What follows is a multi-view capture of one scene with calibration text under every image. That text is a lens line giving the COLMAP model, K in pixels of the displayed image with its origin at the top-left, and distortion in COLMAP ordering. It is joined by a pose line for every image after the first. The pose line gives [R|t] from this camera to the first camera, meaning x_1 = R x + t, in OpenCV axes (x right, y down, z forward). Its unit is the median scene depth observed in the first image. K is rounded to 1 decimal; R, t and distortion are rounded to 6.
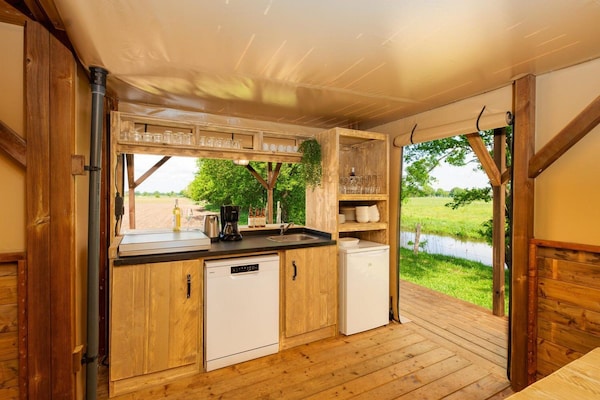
lens RADIAL K [[299.3, 0, 301.6], [0, 299.3, 197.9], [0, 0, 1]] dist [-0.003534, 0.000039]
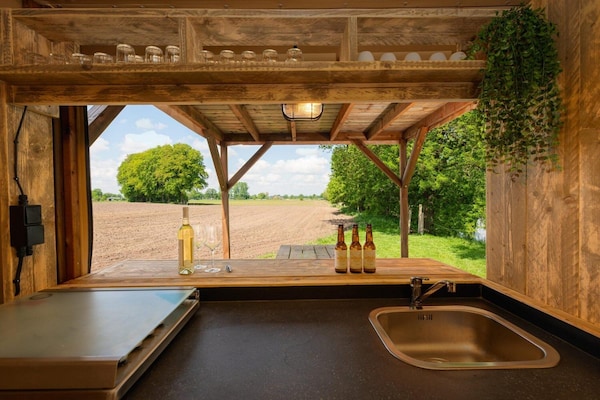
lens RADIAL K [[299.3, 0, 303.5], [0, 299.3, 200.4], [0, 0, 1]] dist [-0.003534, 0.000039]
pose [[0.896892, -0.014136, -0.442024, -0.005567], [0.015447, 0.999880, -0.000634, -0.001119], [0.441980, -0.006259, 0.897003, 0.132193]]
